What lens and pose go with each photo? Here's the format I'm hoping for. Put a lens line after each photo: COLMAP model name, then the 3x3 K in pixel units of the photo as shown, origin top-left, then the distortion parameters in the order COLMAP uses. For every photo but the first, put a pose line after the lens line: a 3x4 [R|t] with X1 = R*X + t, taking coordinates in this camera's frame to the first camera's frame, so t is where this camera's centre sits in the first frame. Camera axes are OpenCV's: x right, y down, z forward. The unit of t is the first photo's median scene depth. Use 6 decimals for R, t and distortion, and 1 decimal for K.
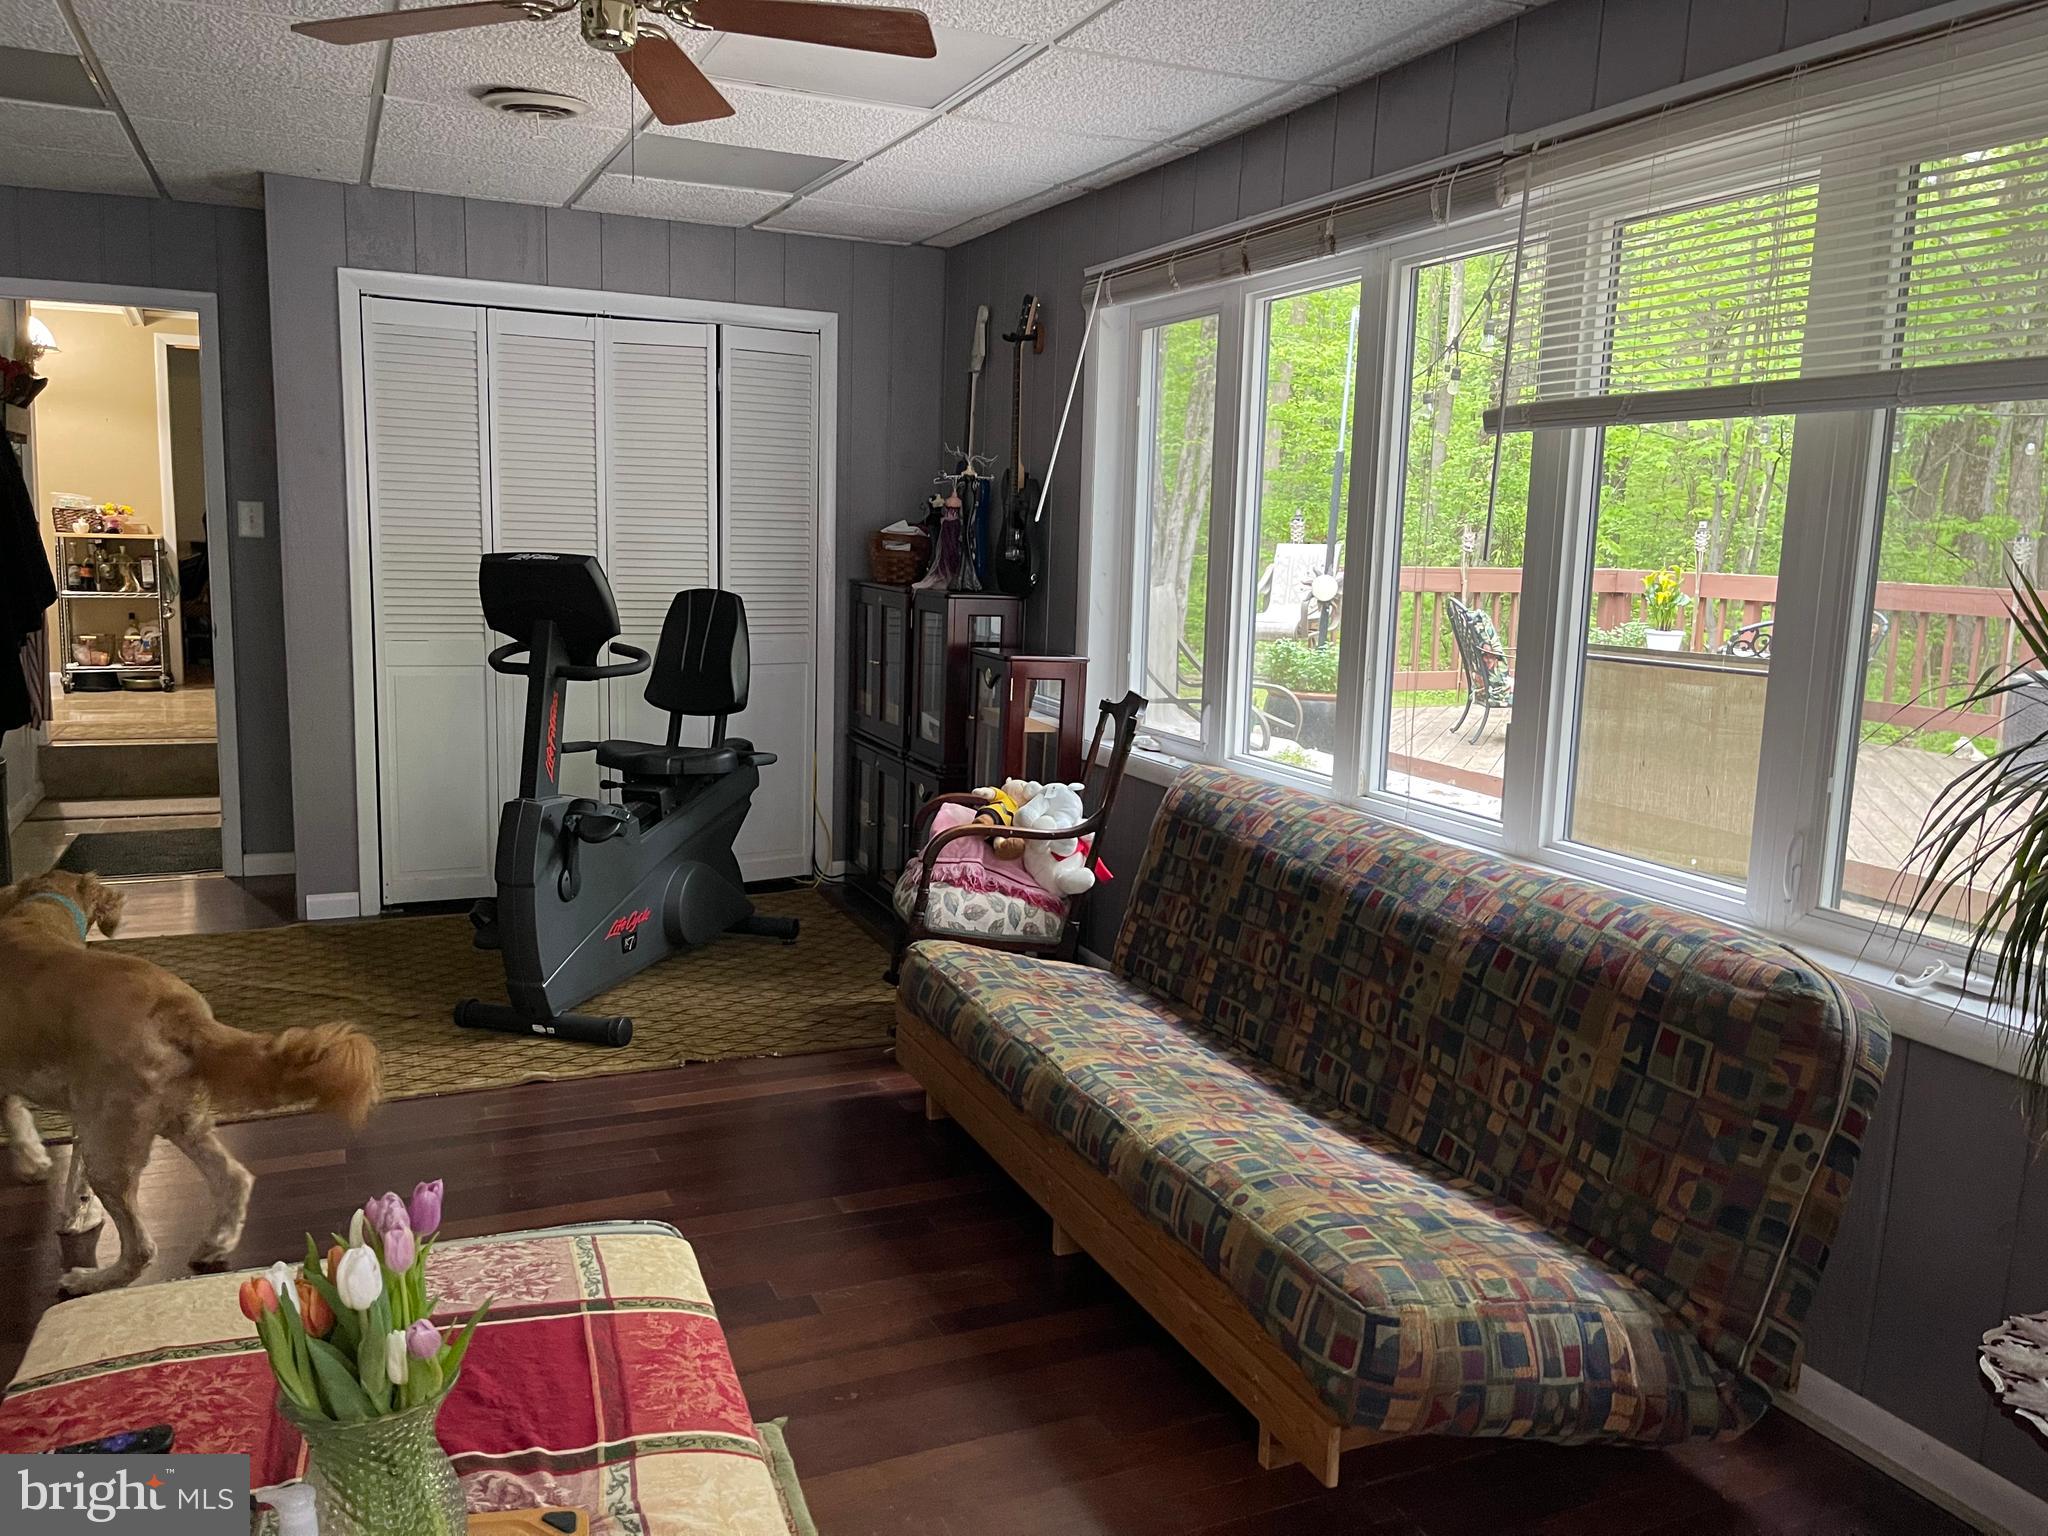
lens RADIAL K [[1555.5, 0, 1021.0], [0, 1555.5, 768.0], [0, 0, 1]] dist [-0.011224, -0.004921]
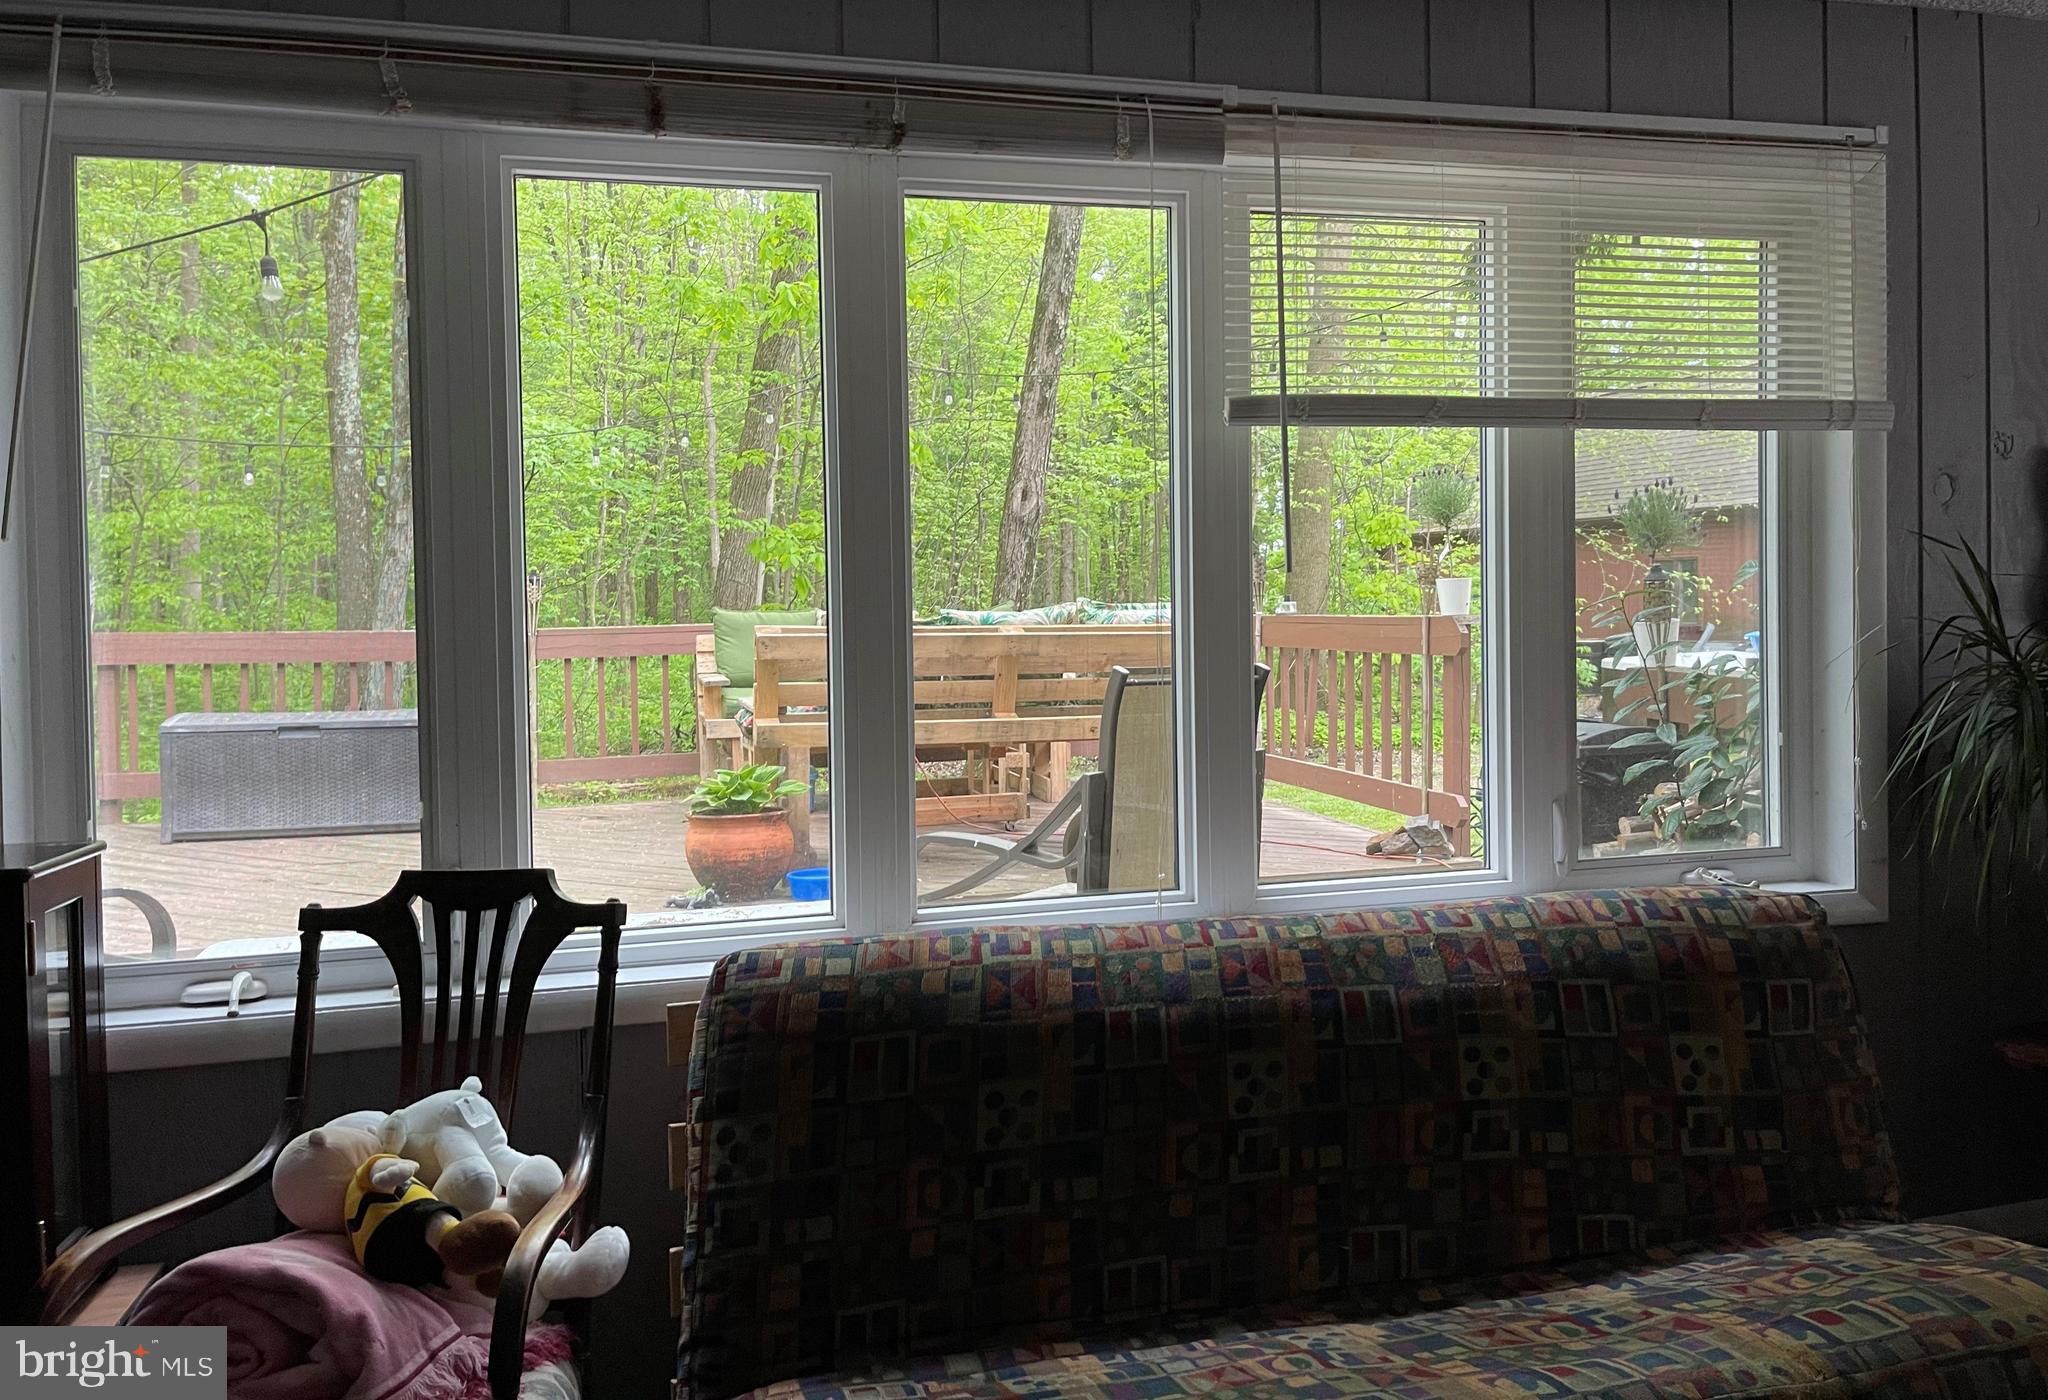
lens RADIAL K [[1529.9, 0, 1019.4], [0, 1529.9, 625.6], [0, 0, 1]] dist [0.015715, 0.002064]
pose [[0.153793, -0.041977, 0.987211, -0.622925], [0.173491, 0.984724, 0.014844, -0.161806], [-0.972753, 0.168989, 0.158726, 1.149846]]
